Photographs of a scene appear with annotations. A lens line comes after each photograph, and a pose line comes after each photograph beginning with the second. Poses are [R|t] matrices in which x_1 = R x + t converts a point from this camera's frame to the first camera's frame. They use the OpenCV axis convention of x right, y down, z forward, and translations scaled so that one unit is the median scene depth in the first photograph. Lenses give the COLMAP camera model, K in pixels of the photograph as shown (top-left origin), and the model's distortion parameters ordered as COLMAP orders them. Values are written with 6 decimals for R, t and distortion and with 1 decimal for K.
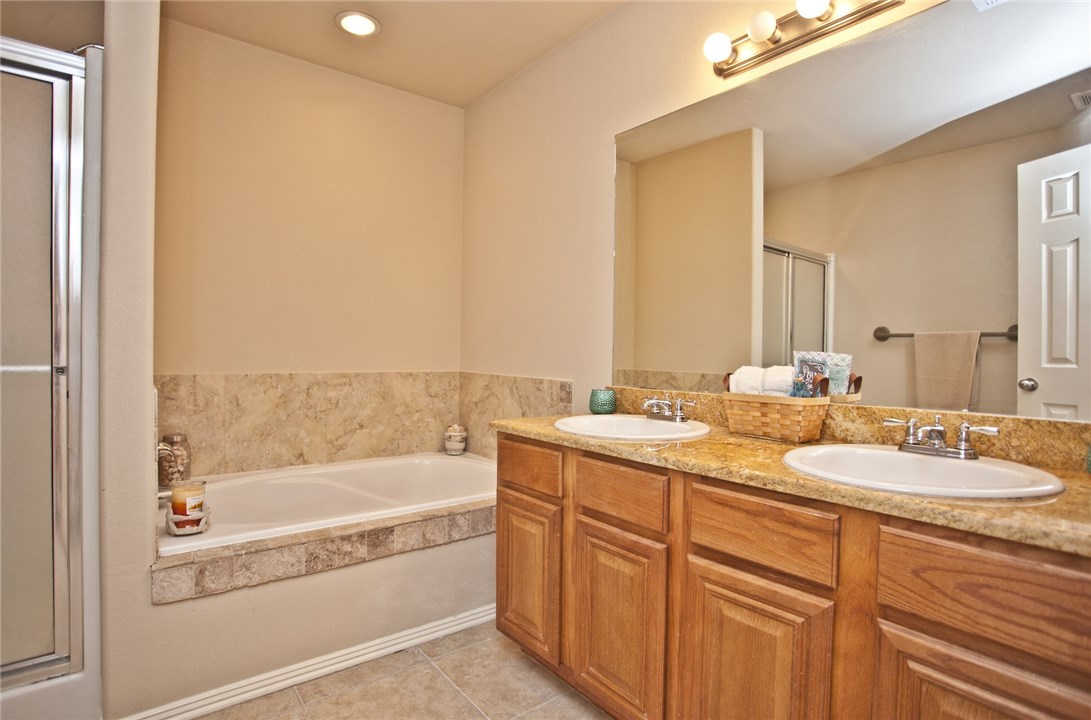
lens RADIAL K [[549.4, 0, 545.5], [0, 549.4, 360.0], [0, 0, 1]] dist [-0.084811, 0.048404]
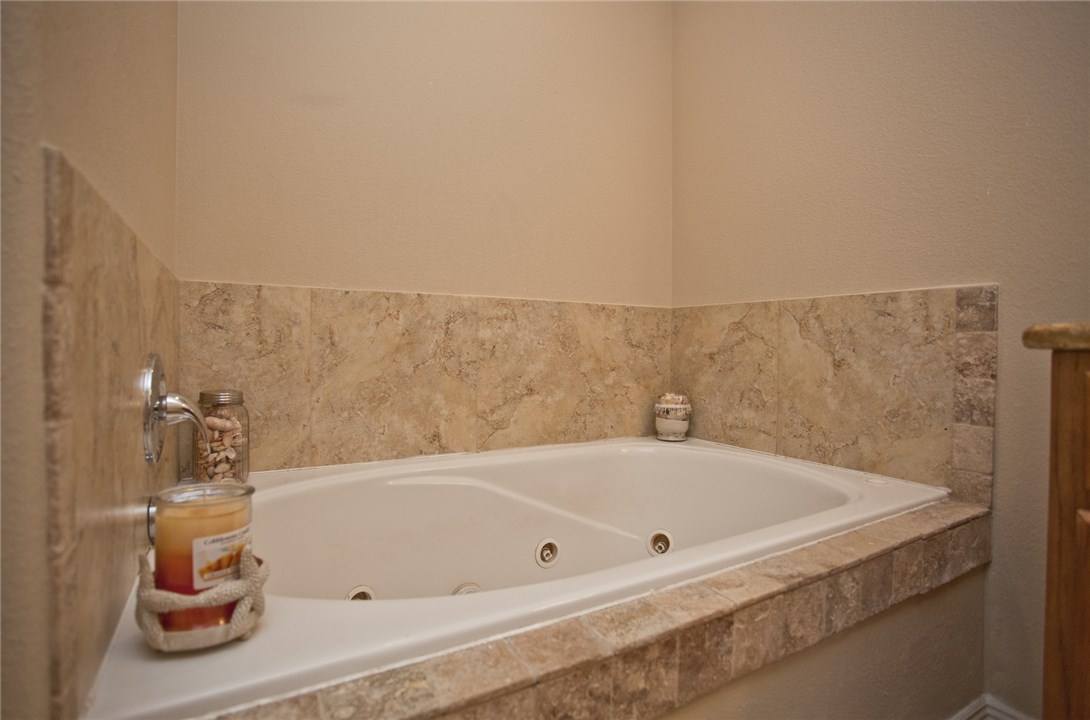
lens RADIAL K [[548.9, 0, 545.0], [0, 548.9, 360.0], [0, 0, 1]] dist [-0.084811, 0.048404]
pose [[0.990441, -0.003128, -0.137900, -0.259928], [0.003721, 0.999985, 0.004046, 0.093267], [0.137885, -0.004521, 0.990438, 0.443030]]
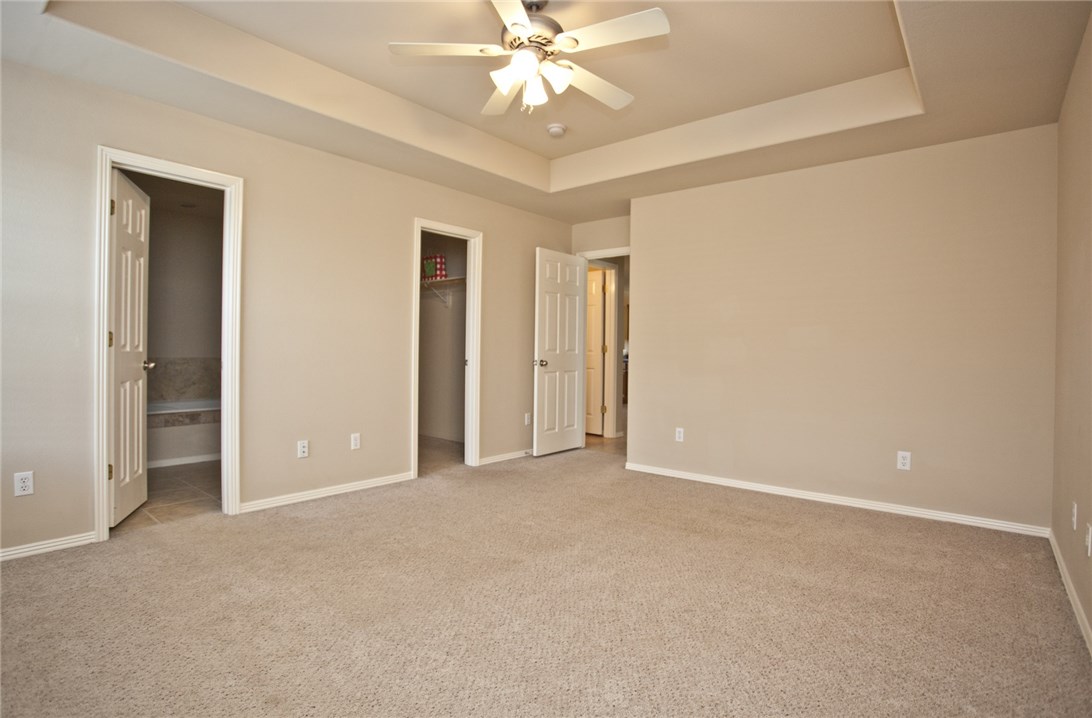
lens RADIAL K [[559.9, 0, 546.0], [0, 559.9, 359.0], [0, 0, 1]] dist [-0.001525, -0.000065]
pose [[0.982427, 0.007859, 0.186484, 0.640629], [-0.008444, 0.999962, 0.002345, 0.012215], [-0.186459, -0.003879, 0.982455, -1.486065]]
